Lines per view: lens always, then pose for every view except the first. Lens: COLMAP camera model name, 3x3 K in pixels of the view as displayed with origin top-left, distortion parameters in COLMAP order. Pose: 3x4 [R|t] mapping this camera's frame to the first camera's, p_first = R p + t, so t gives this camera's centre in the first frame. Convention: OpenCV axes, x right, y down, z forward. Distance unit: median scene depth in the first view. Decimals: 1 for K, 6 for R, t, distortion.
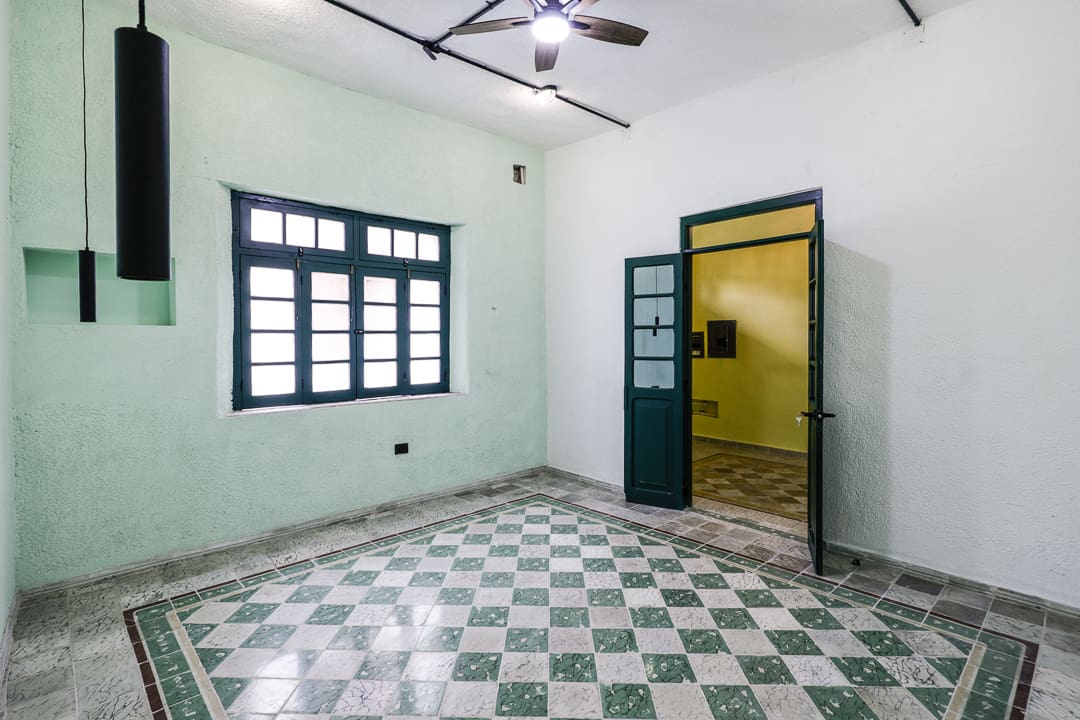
lens RADIAL K [[558.8, 0, 540.0], [0, 558.8, 360.0], [0, 0, 1]] dist [-0.000503, 0.000242]
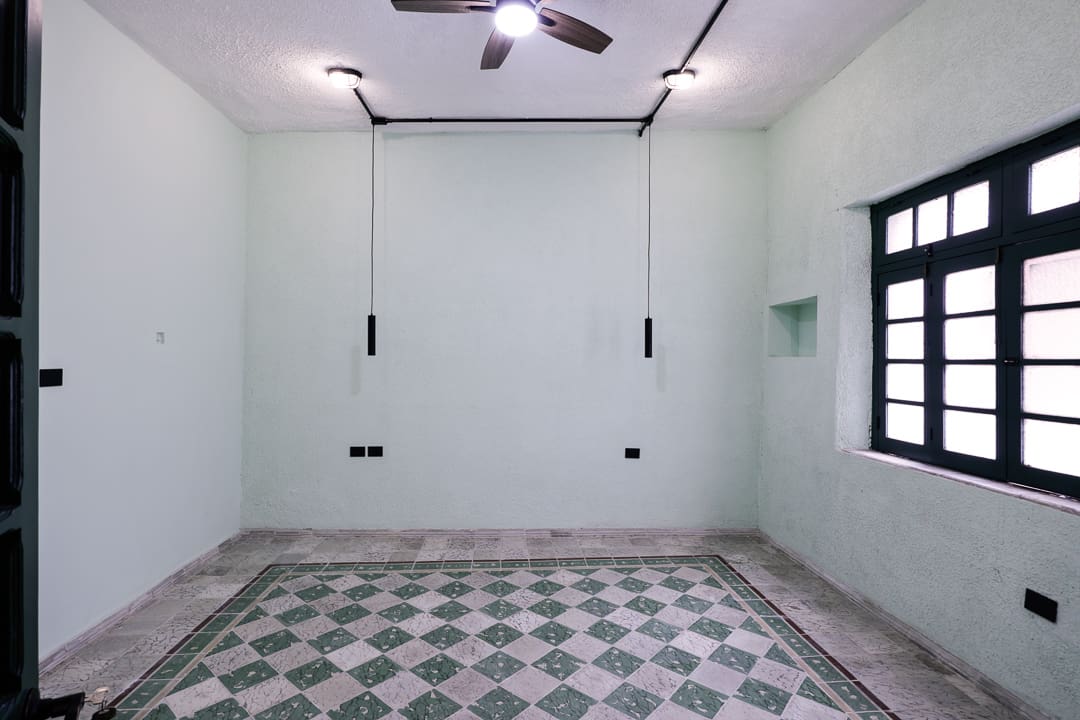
lens RADIAL K [[558.8, 0, 540.0], [0, 558.8, 360.0], [0, 0, 1]] dist [-0.000503, 0.000242]
pose [[-0.667821, 0.002191, -0.744318, 0.486700], [-0.031801, 0.998999, 0.031473, -0.065244], [0.743642, 0.044688, -0.667083, 1.216750]]
